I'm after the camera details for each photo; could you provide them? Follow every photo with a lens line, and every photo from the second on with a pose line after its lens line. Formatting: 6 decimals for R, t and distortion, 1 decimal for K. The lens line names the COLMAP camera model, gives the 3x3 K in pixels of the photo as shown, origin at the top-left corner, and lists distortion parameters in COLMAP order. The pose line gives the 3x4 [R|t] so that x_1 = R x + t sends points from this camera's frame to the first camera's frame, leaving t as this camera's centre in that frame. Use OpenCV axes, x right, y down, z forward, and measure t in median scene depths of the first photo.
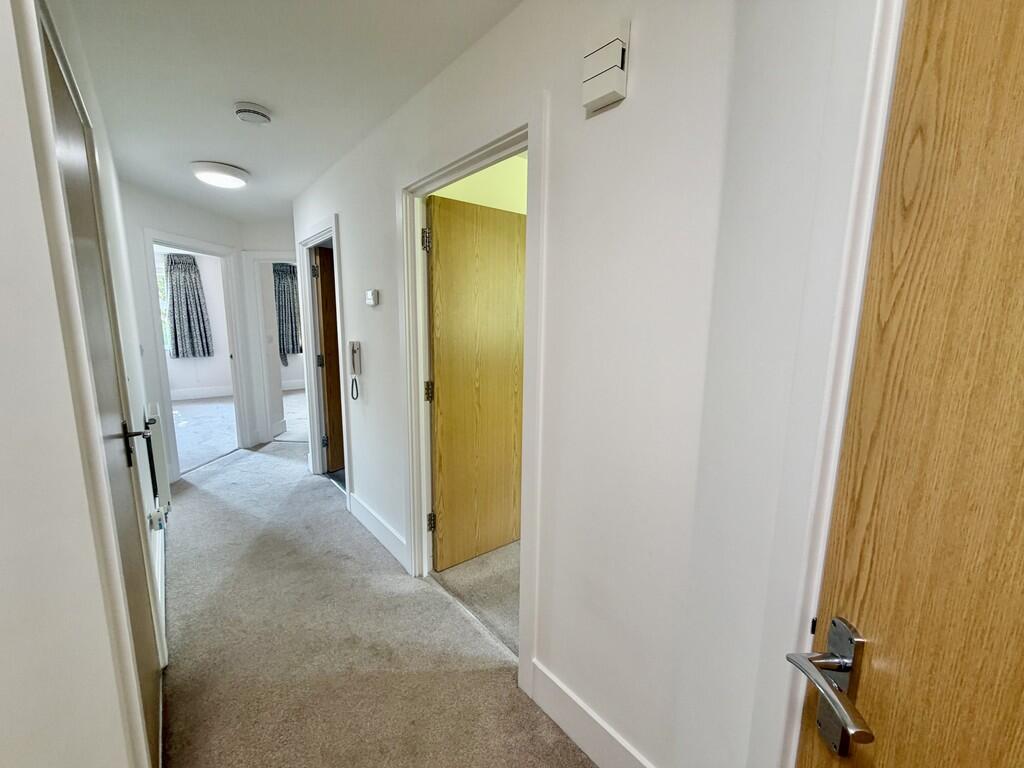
lens RADIAL K [[412.0, 0, 512.0], [0, 412.0, 385.1], [0, 0, 1]] dist [-0.000997, -0.000170]
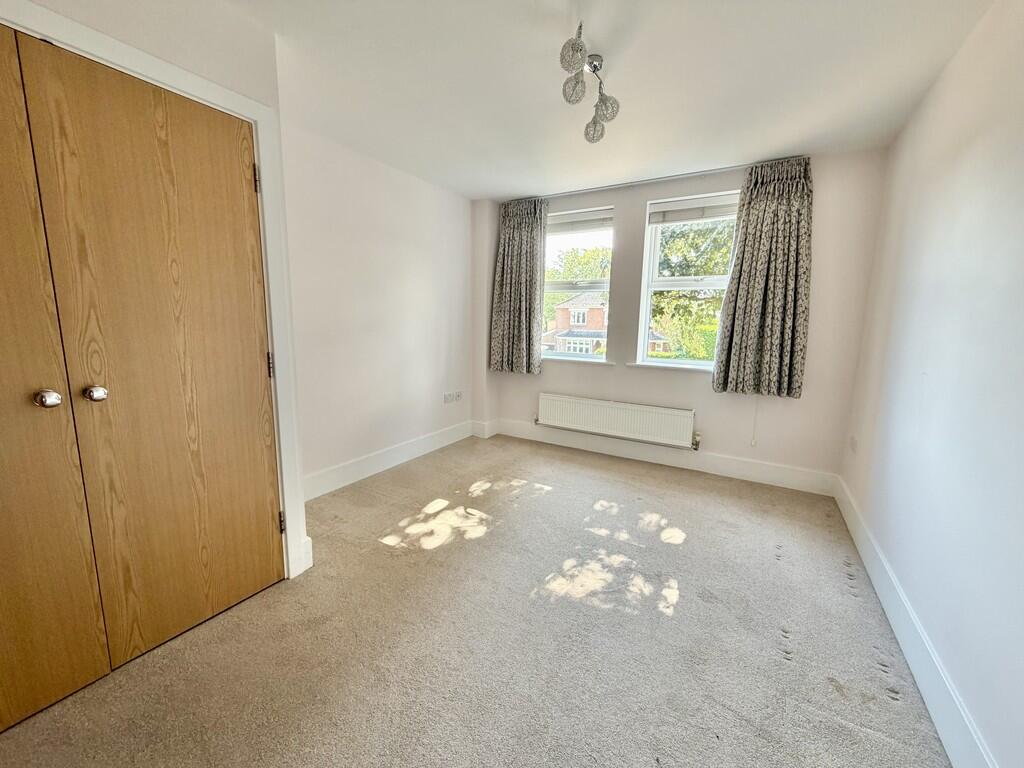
lens RADIAL K [[412.0, 0, 507.1], [0, 412.0, 384.8], [0, 0, 1]] dist [-0.000997, -0.000170]
pose [[0.334547, 0.142303, -0.931573, -0.450819], [-0.161602, 0.982553, 0.092055, -0.075983], [0.928420, 0.119747, 0.351707, 0.594411]]
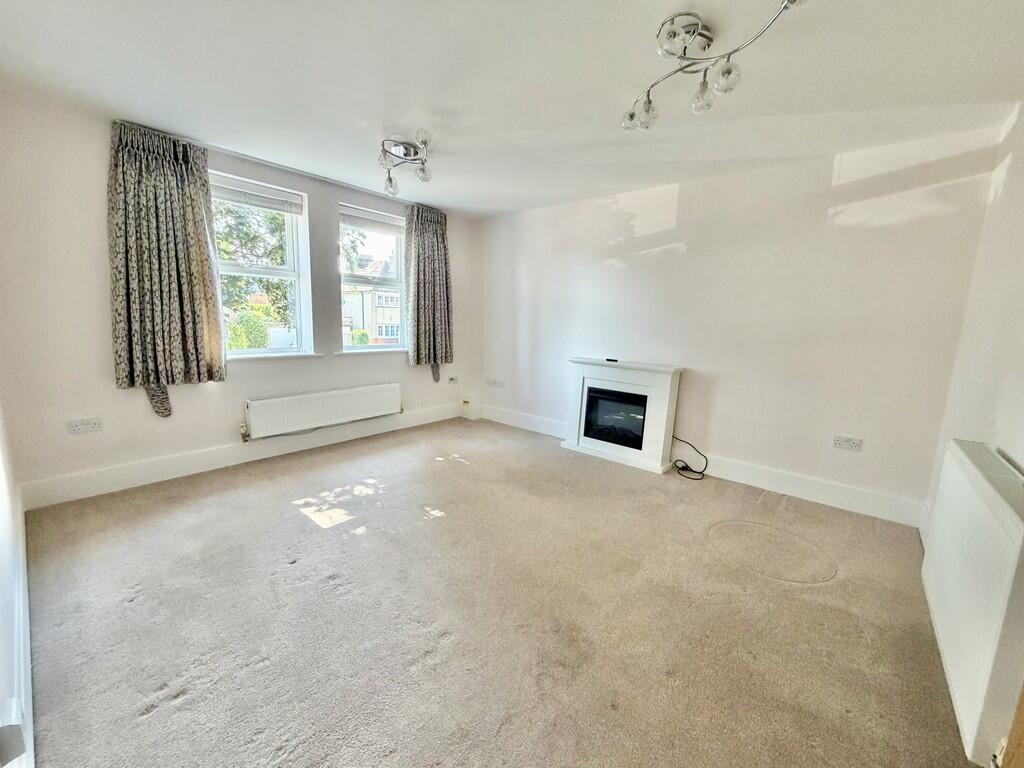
lens RADIAL K [[412.0, 0, 506.7], [0, 412.0, 381.9], [0, 0, 1]] dist [-0.000997, -0.000170]
pose [[0.985826, -0.007226, 0.167617, -0.775249], [0.007543, 0.999971, -0.001255, -0.036310], [-0.167603, 0.002501, 0.985851, 0.325267]]
